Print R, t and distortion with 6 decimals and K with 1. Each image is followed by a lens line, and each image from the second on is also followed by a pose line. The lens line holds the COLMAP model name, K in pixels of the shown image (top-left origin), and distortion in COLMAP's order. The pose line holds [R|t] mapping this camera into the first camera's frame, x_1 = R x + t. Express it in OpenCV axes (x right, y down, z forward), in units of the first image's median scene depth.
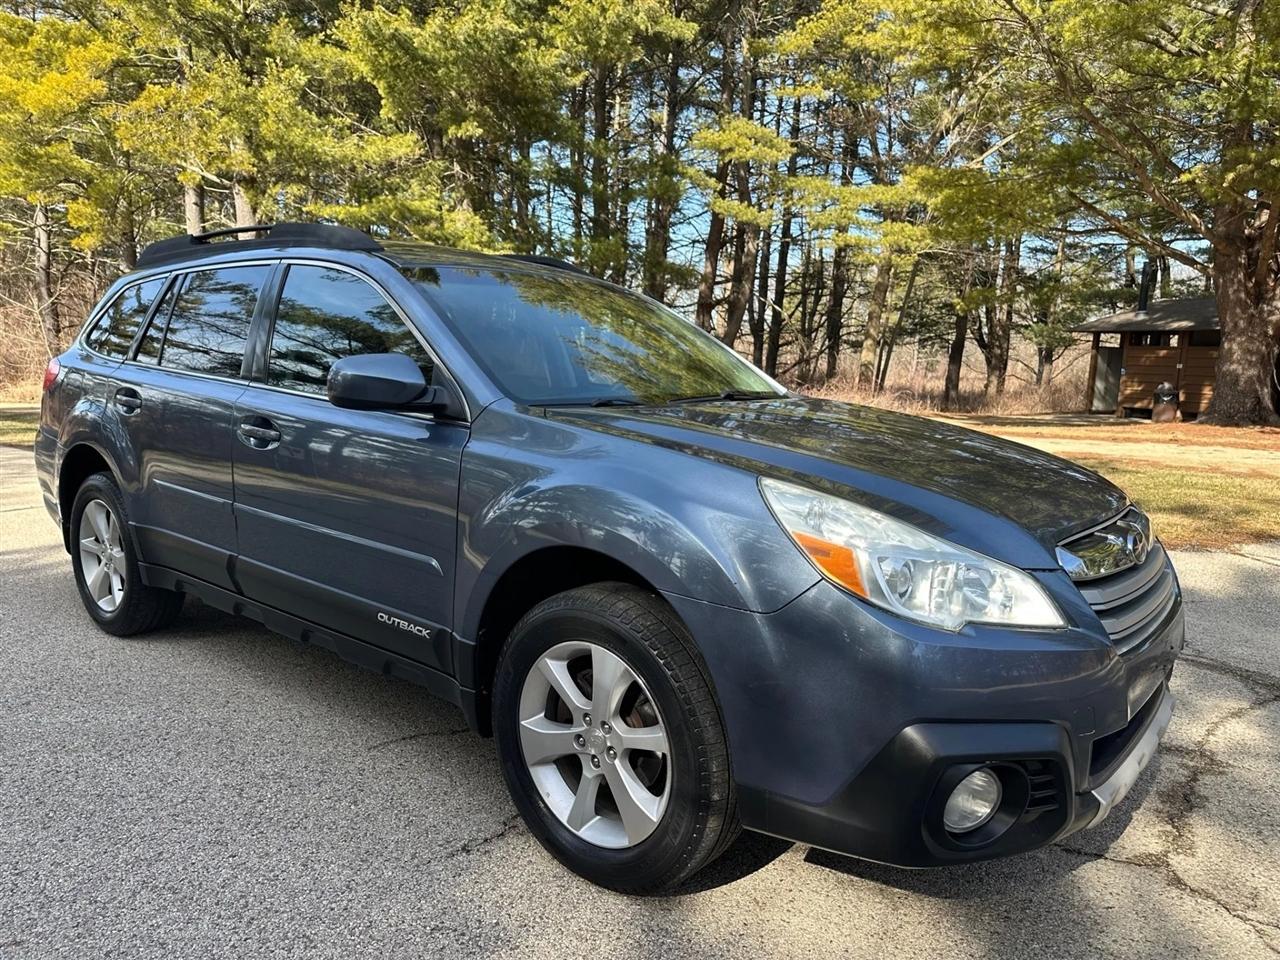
lens RADIAL K [[908.8, 0, 640.0], [0, 908.8, 480.0], [0, 0, 1]] dist [0.002044, -0.010777]
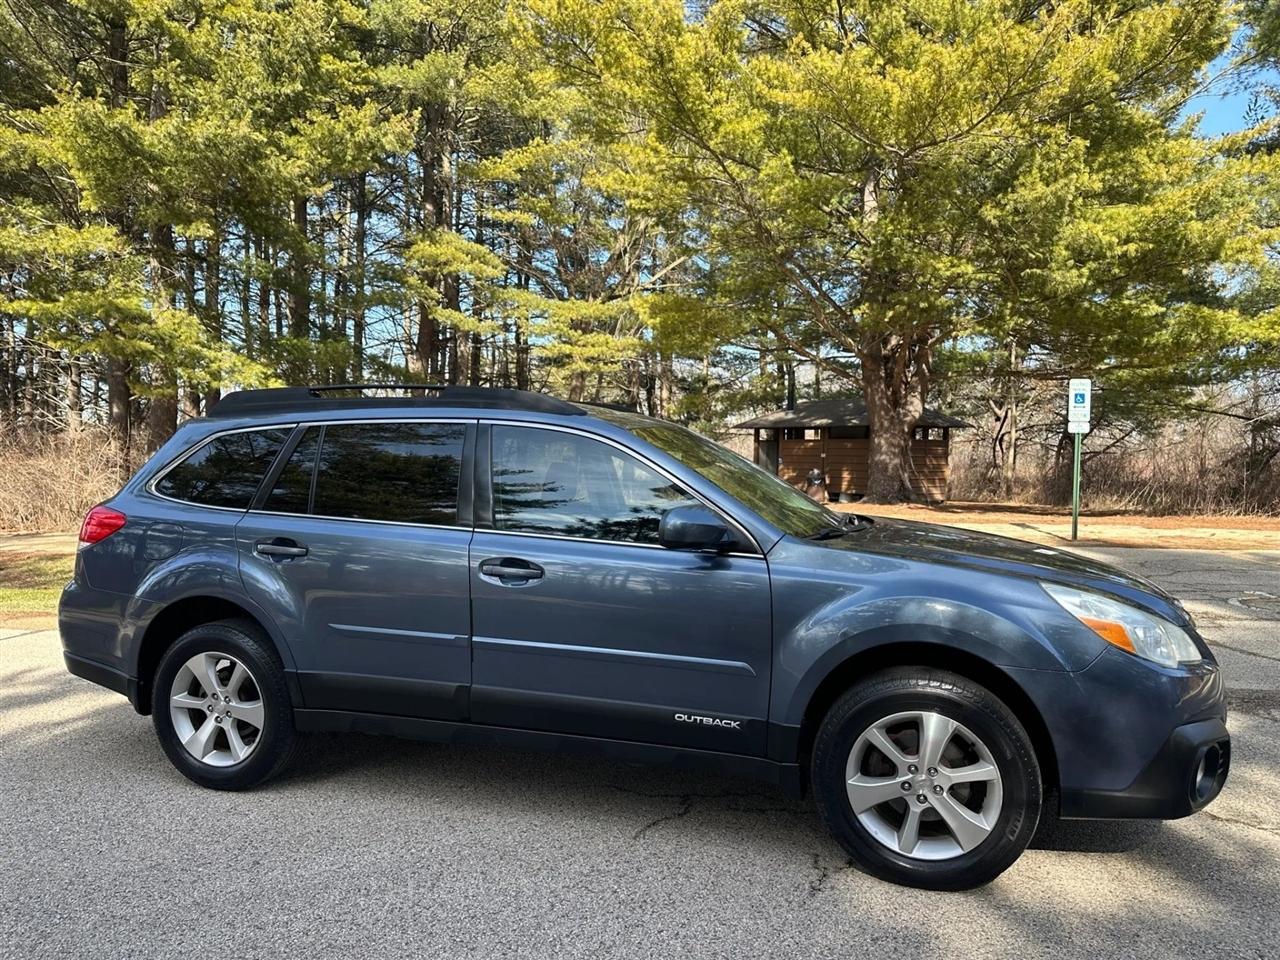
lens RADIAL K [[889.5, 0, 640.0], [0, 889.5, 480.0], [0, 0, 1]] dist [0.047590, -0.072310]
pose [[0.927599, -0.032888, 0.372127, -0.107028], [0.069673, 0.993870, -0.085836, -0.009220], [-0.367022, 0.105549, 0.924205, -0.015434]]
